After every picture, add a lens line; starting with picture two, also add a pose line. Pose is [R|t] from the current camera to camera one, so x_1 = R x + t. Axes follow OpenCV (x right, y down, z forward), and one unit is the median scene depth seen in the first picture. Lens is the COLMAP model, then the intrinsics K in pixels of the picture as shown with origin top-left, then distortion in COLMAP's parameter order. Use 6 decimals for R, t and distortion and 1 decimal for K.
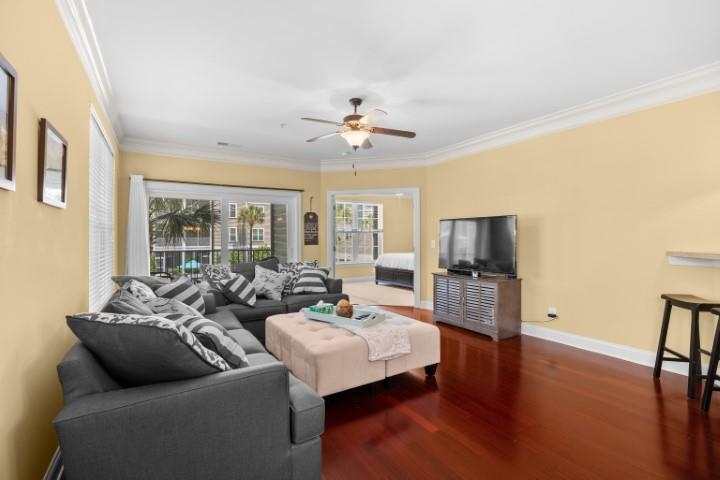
lens RADIAL K [[333.7, 0, 358.6], [0, 333.7, 237.3], [0, 0, 1]] dist [-0.010873, -0.001186]
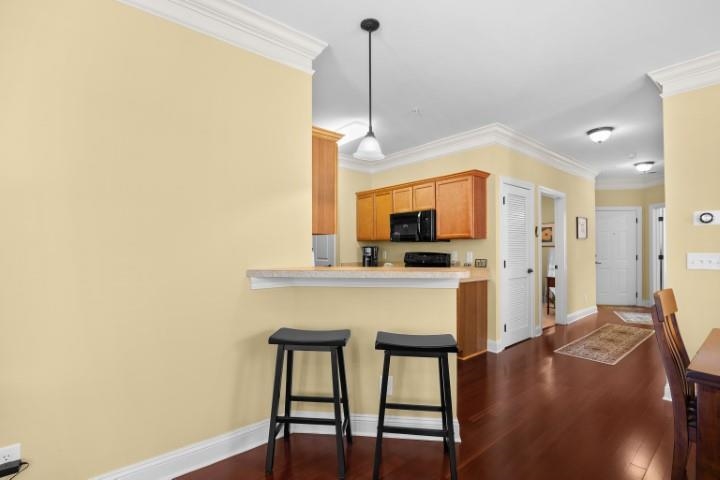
lens RADIAL K [[333.7, 0, 353.7], [0, 333.7, 243.6], [0, 0, 1]] dist [-0.010873, -0.001186]
pose [[-0.128578, 0.013254, 0.991611, 0.253933], [-0.005156, 0.999888, -0.014033, -0.002231], [-0.991686, -0.006917, -0.128495, 0.931350]]
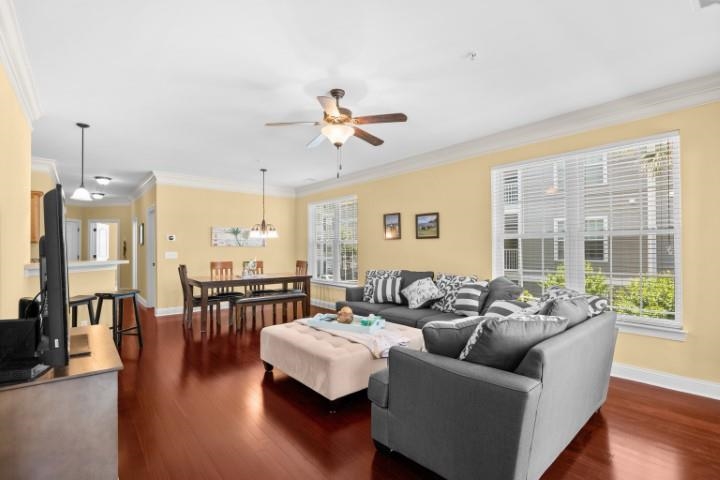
lens RADIAL K [[333.7, 0, 357.7], [0, 333.7, 251.2], [0, 0, 1]] dist [-0.010873, -0.001186]
pose [[-0.989729, 0.001367, -0.142947, 0.084783], [0.001455, 0.999999, -0.000514, 0.004790], [0.142947, -0.000717, -0.989730, 2.262440]]
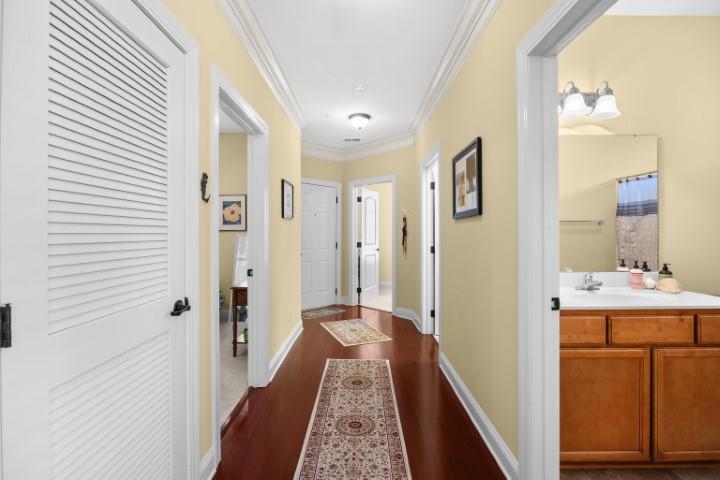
lens RADIAL K [[333.7, 0, 359.2], [0, 333.7, 233.7], [0, 0, 1]] dist [-0.010873, -0.001186]
pose [[-0.849698, 0.002407, 0.527264, 1.234503], [0.000323, 0.999992, -0.004045, -0.007513], [-0.527270, -0.003267, -0.849692, 0.174631]]
